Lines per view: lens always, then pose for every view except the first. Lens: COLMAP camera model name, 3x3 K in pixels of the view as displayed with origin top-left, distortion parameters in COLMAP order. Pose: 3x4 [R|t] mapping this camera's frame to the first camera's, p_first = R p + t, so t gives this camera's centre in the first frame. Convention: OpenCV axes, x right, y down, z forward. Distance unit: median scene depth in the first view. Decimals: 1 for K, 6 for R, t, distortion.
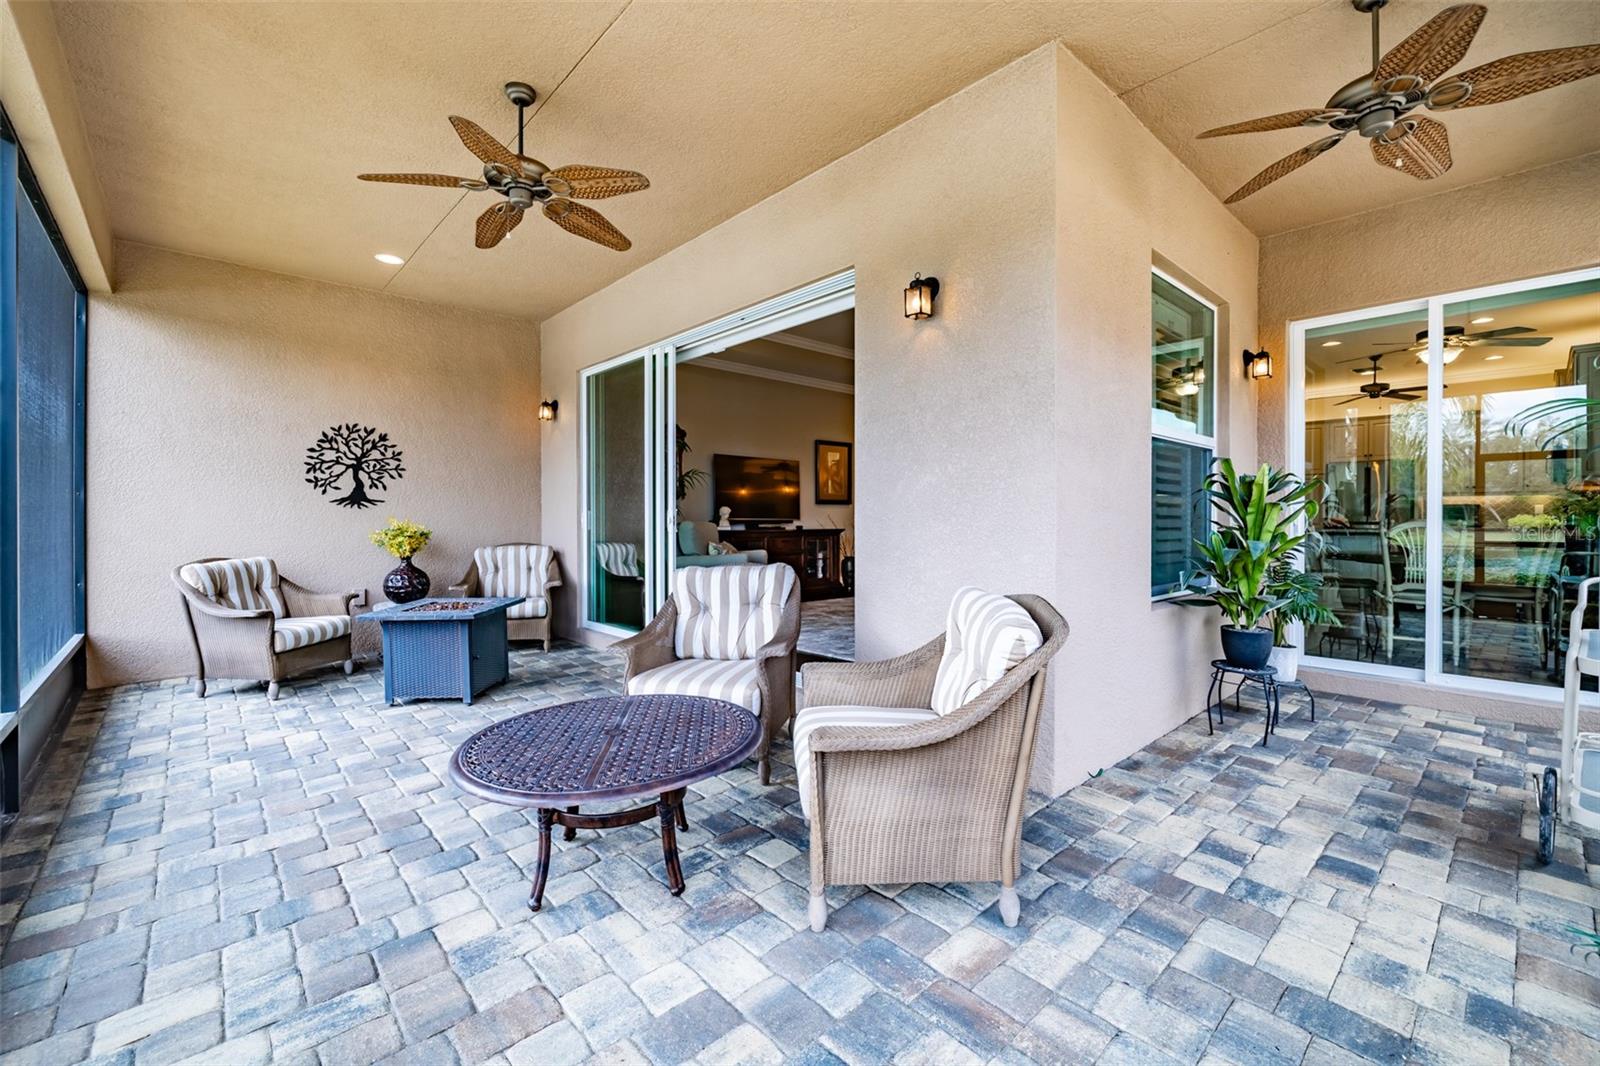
lens RADIAL K [[671.6, 0, 808.3], [0, 671.6, 523.8], [0, 0, 1]] dist [-0.001118, -0.000290]
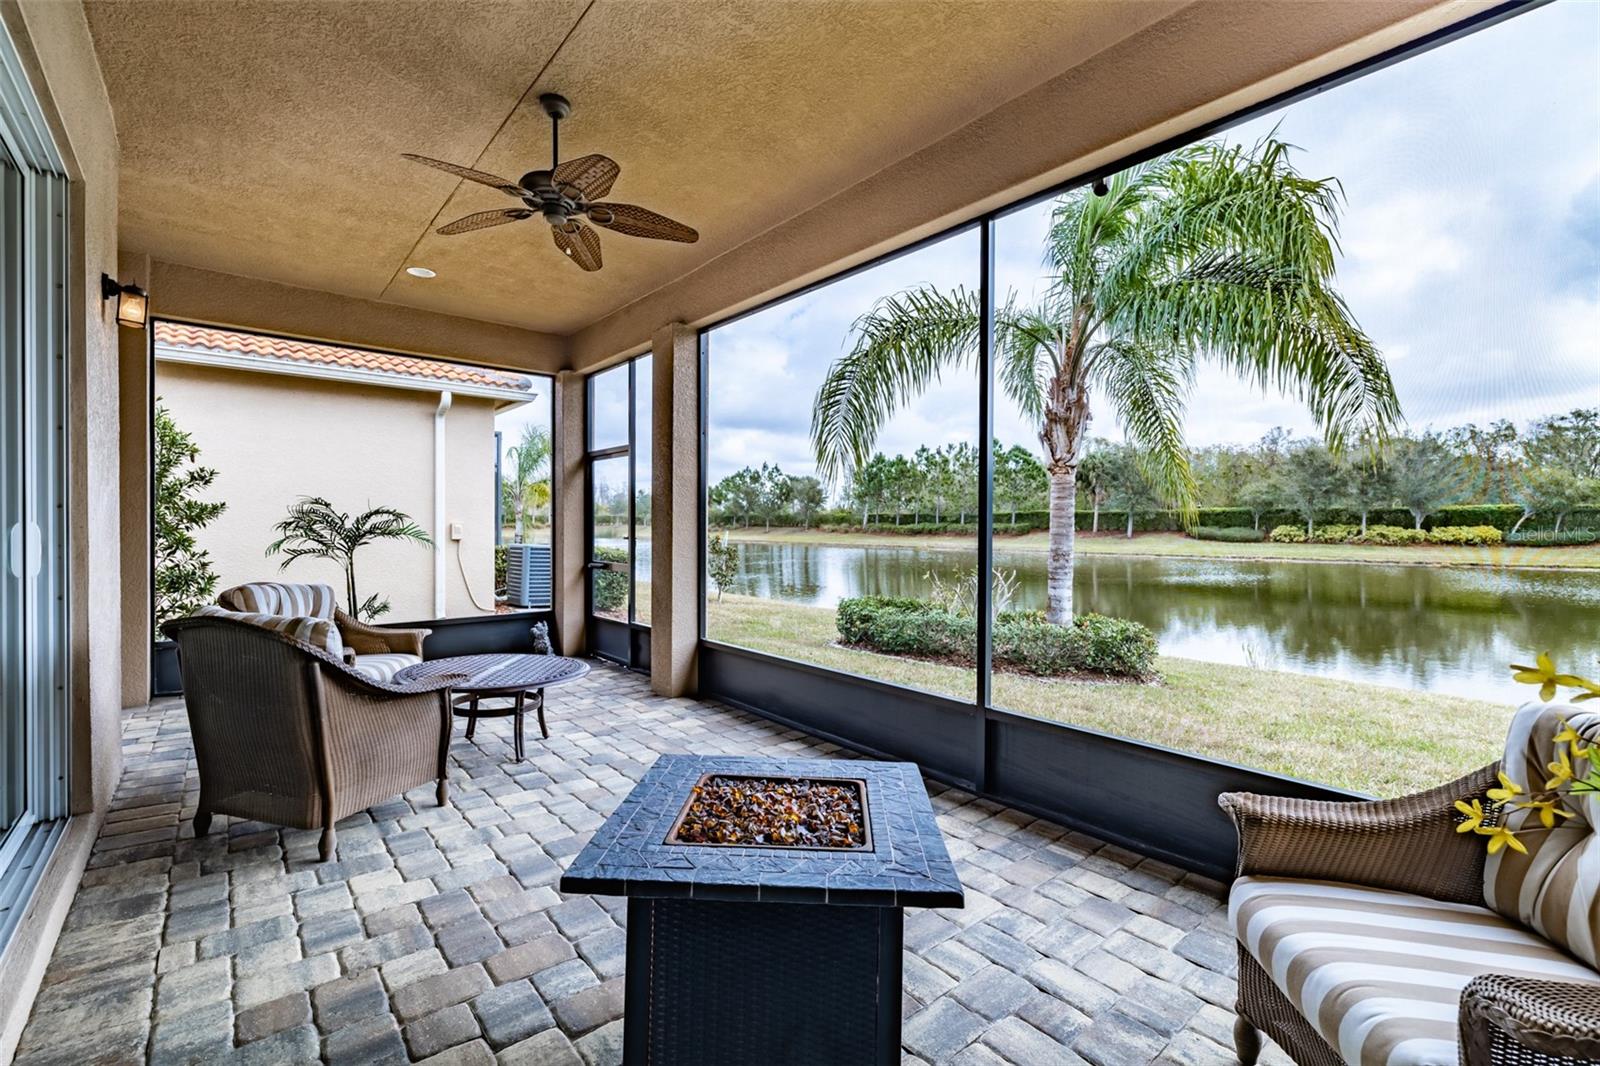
lens RADIAL K [[686.5, 0, 803.6], [0, 686.5, 531.8], [0, 0, 1]] dist [0.001141, -0.000202]
pose [[-0.999323, -0.003986, 0.036575, -0.446110], [-0.003289, 0.999813, 0.019080, -0.024506], [-0.036645, 0.018947, -0.999149, 1.079841]]
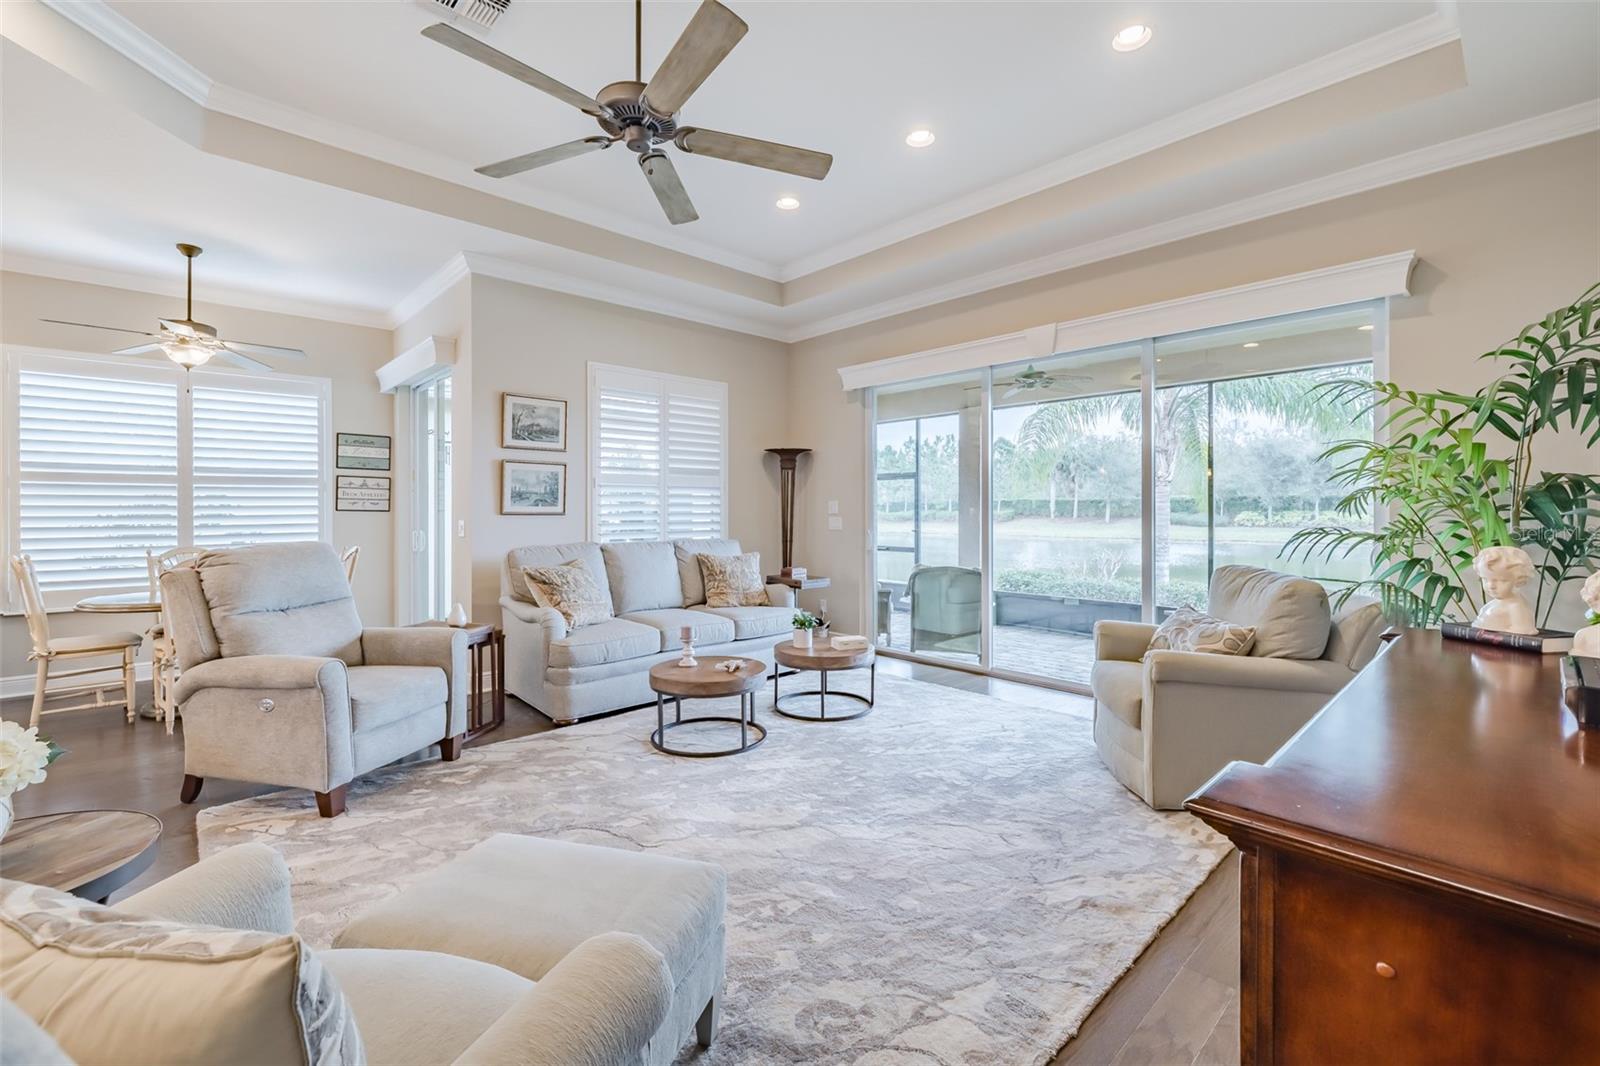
lens RADIAL K [[682.3, 0, 798.7], [0, 682.3, 507.6], [0, 0, 1]] dist [-0.000627, -0.000107]
pose [[-0.999974, 0.001836, -0.006941, 0.179902], [0.001813, 0.999993, 0.003257, -0.056587], [0.006947, 0.003244, -0.999971, 1.732259]]
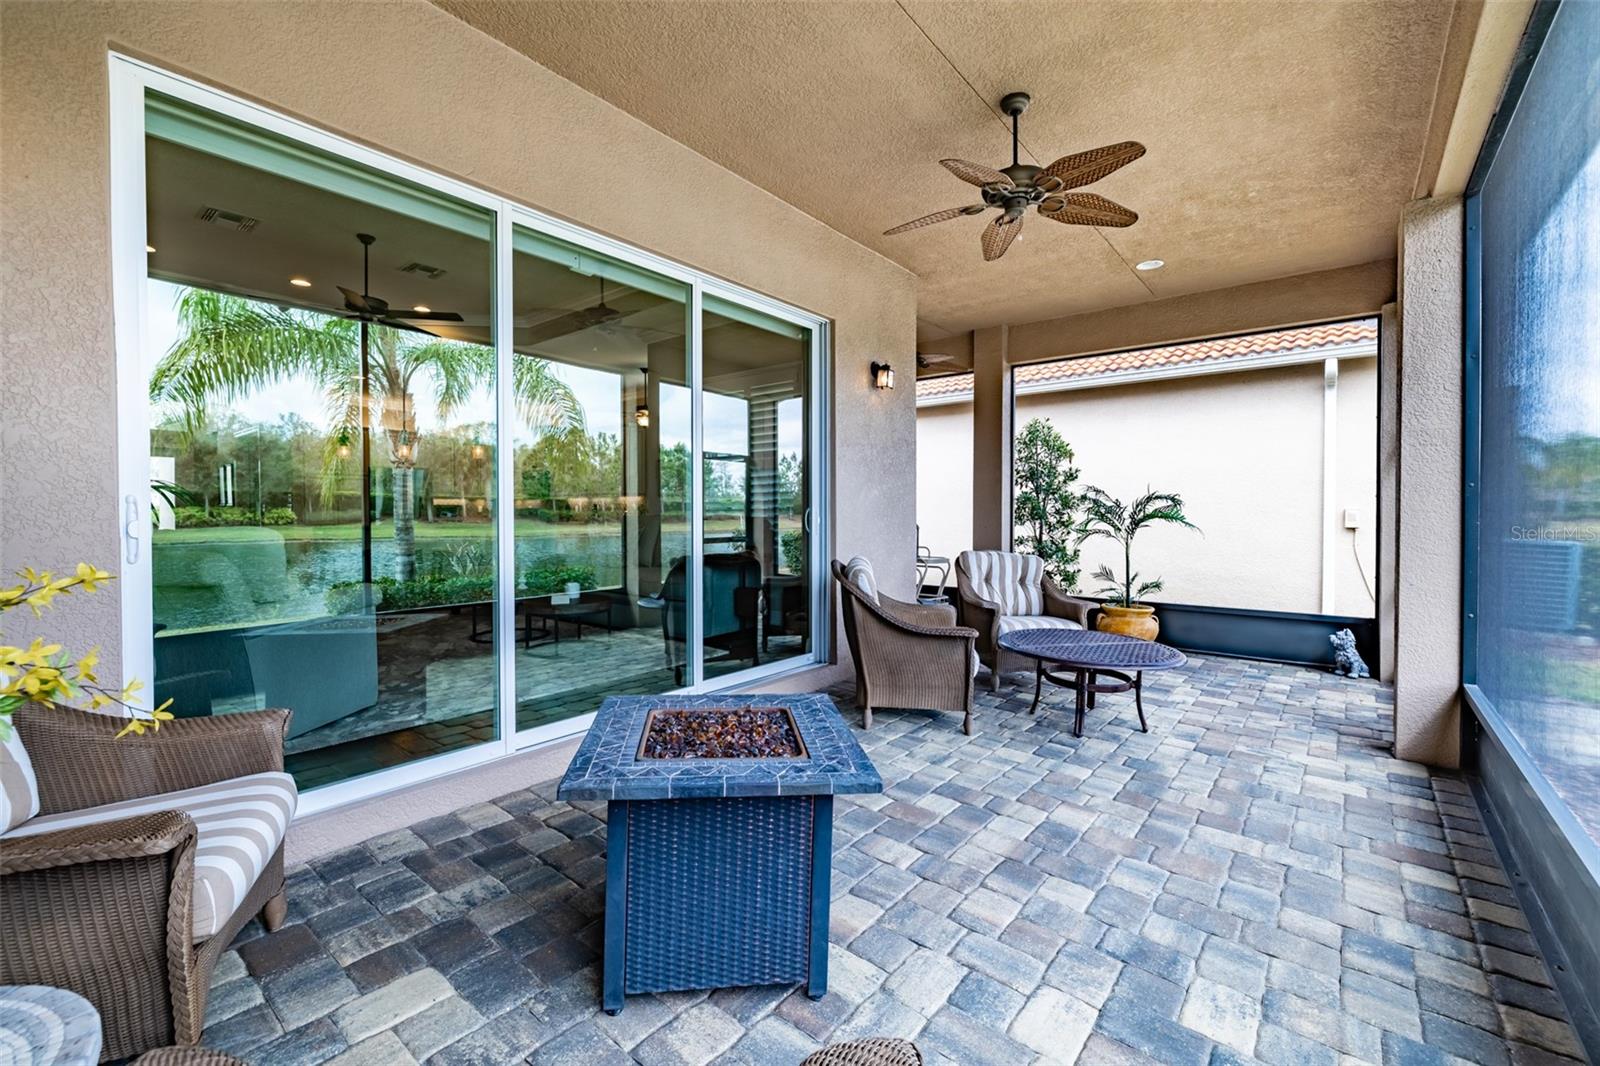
lens RADIAL K [[673.9, 0, 792.8], [0, 673.9, 523.5], [0, 0, 1]] dist [-0.000377, 0.000005]
pose [[-0.139796, -0.015795, 0.990054, -0.761197], [0.007503, 0.999827, 0.017011, -0.012356], [-0.990152, 0.009806, -0.139654, 0.803955]]
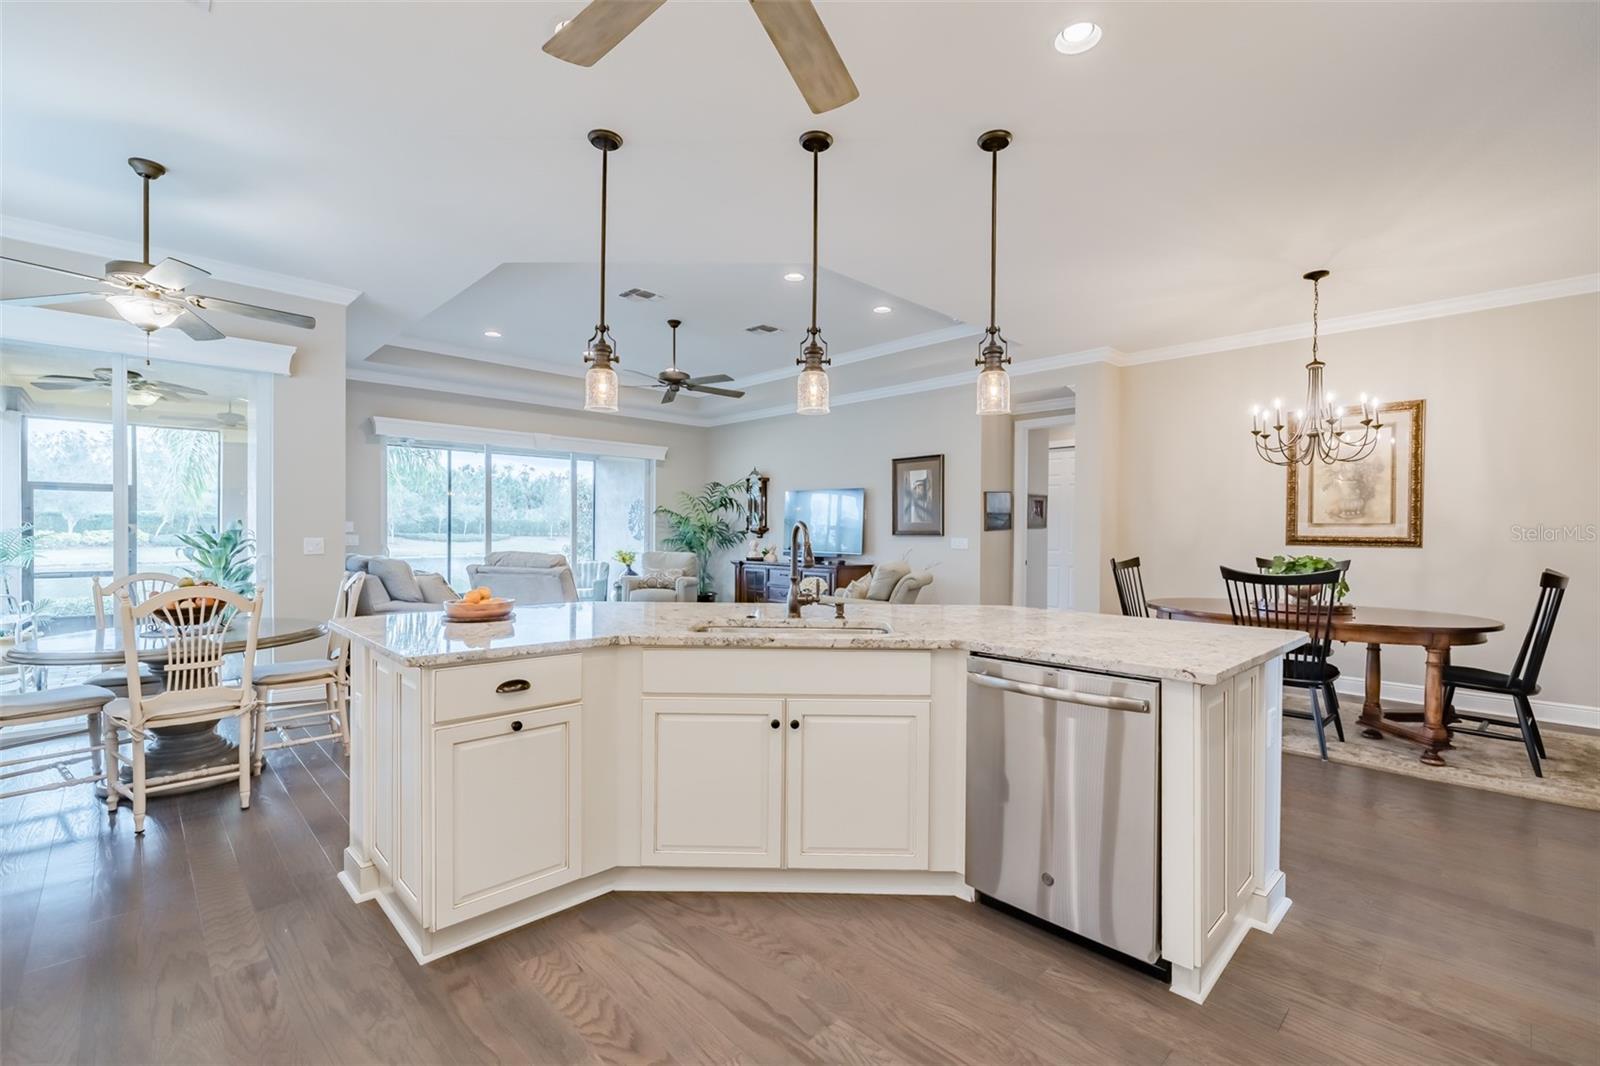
lens RADIAL K [[702.3, 0, 814.7], [0, 702.3, 539.2], [0, 0, 1]] dist [-0.000924, -0.000082]
pose [[0.034613, 0.009994, -0.999351, 1.500110], [-0.014280, 0.999853, 0.009505, -0.055191], [0.999299, 0.013942, 0.034751, 1.481342]]
